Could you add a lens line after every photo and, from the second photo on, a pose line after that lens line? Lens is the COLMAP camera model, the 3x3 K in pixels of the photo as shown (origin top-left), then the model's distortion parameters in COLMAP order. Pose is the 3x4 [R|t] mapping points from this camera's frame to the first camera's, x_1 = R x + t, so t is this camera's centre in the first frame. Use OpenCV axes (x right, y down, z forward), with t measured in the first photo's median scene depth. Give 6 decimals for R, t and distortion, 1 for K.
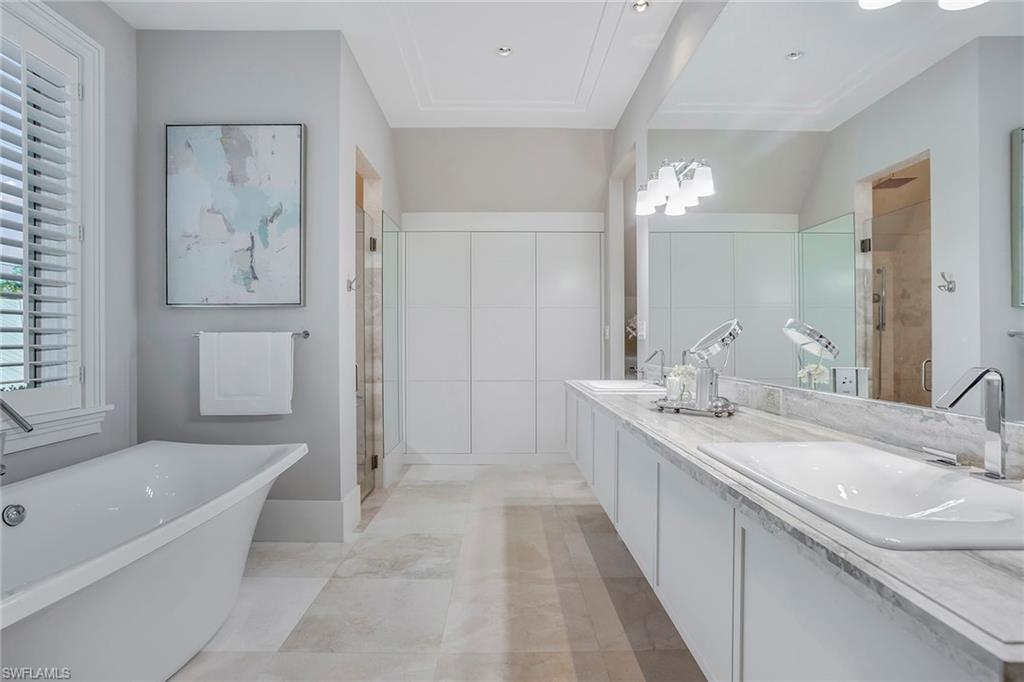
lens RADIAL K [[527.5, 0, 511.0], [0, 527.5, 344.3], [0, 0, 1]] dist [-0.044448, 0.001322]
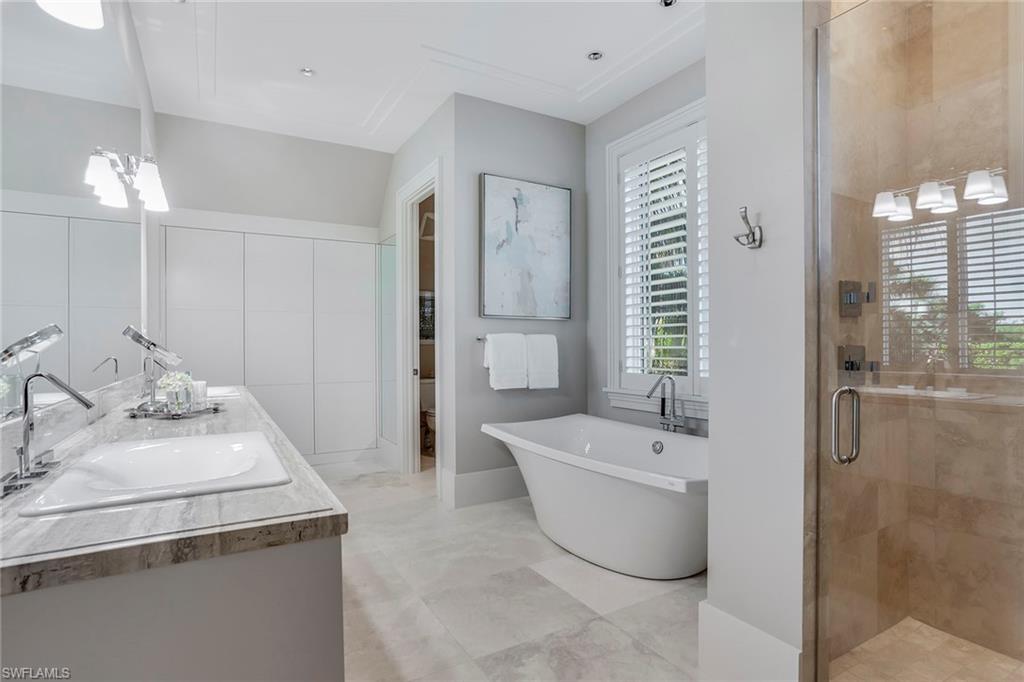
lens RADIAL K [[527.5, 0, 512.6], [0, 527.5, 343.8], [0, 0, 1]] dist [-0.044448, 0.001322]
pose [[-0.875458, 0.010489, -0.483180, 0.206401], [0.008643, 0.999944, 0.006049, -0.016017], [0.483217, 0.001119, -0.875500, 1.736809]]
